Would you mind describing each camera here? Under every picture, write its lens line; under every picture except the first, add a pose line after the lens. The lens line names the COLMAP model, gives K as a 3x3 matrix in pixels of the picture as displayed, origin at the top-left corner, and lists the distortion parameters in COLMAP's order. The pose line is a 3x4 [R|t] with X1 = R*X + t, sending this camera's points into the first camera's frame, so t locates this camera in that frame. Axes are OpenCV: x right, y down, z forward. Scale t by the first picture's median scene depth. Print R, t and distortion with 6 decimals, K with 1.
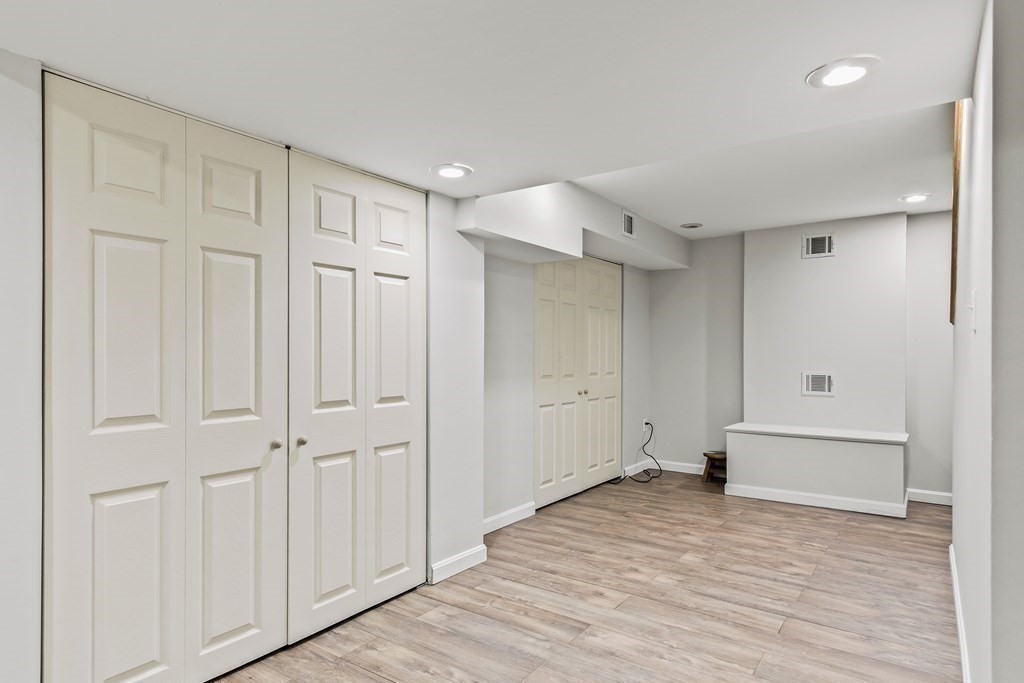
lens RADIAL K [[579.6, 0, 508.6], [0, 579.6, 357.0], [0, 0, 1]] dist [0.004291, 0.000188]
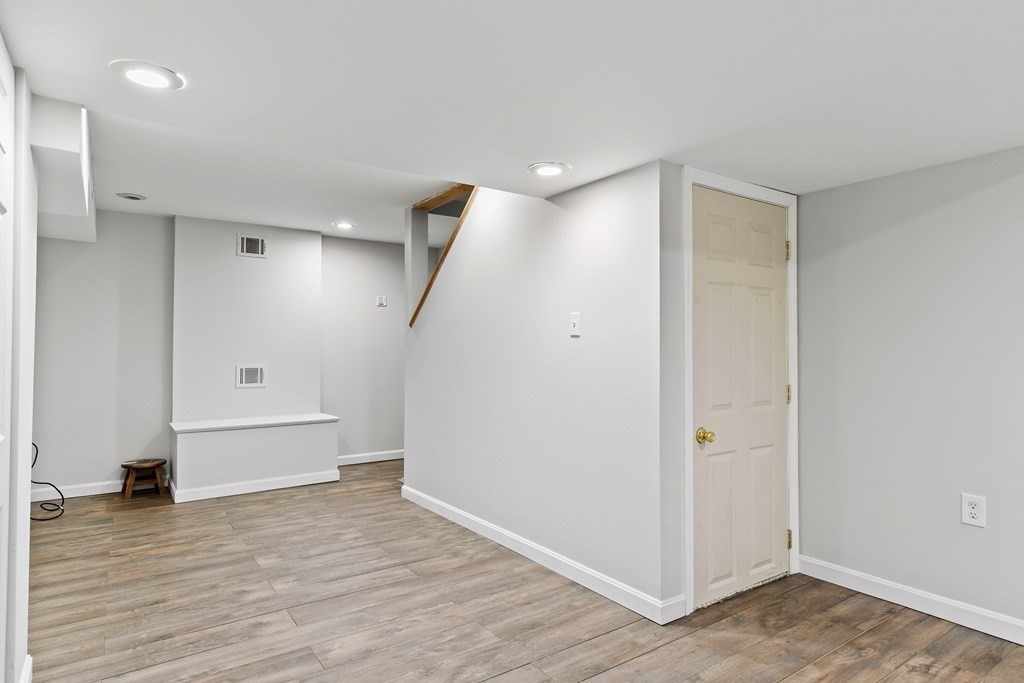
lens RADIAL K [[581.4, 0, 514.7], [0, 581.4, 345.3], [0, 0, 1]] dist [0.006712, 0.000280]
pose [[0.319716, 0.004831, 0.947501, -0.509623], [0.003871, 0.999972, -0.006405, -0.002798], [-0.947506, 0.005715, 0.319688, 0.328075]]
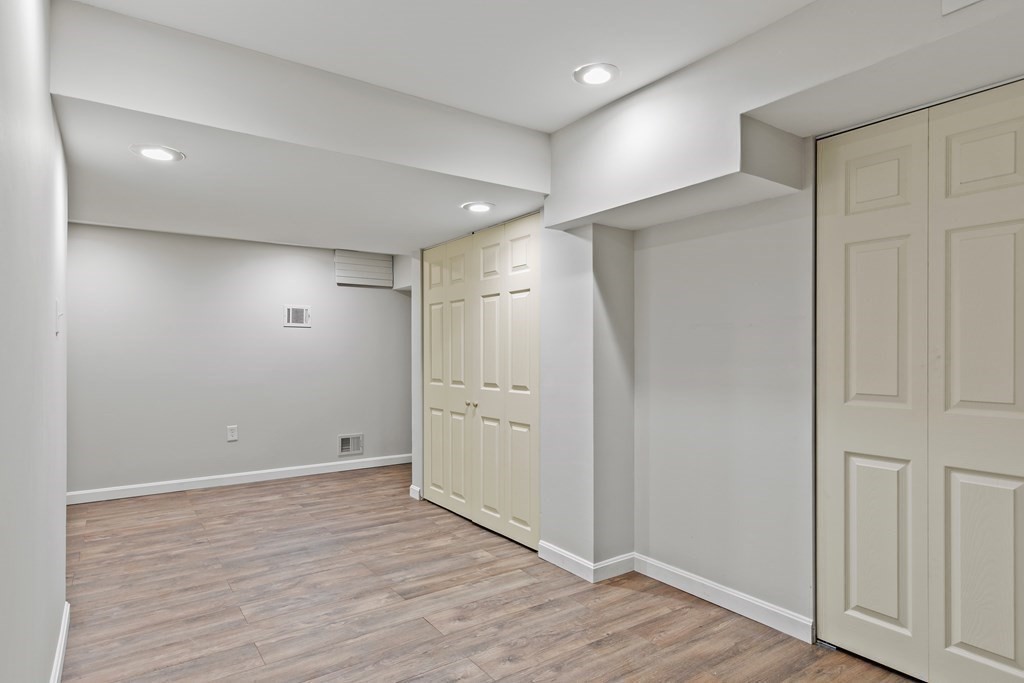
lens RADIAL K [[561.1, 0, 515.1], [0, 561.1, 349.1], [0, 0, 1]] dist [0.003084, 0.000638]
pose [[-0.315151, -0.006192, -0.949021, 0.887713], [-0.003321, 0.999980, -0.005421, -0.004894], [0.949036, 0.001443, -0.315165, 1.251654]]
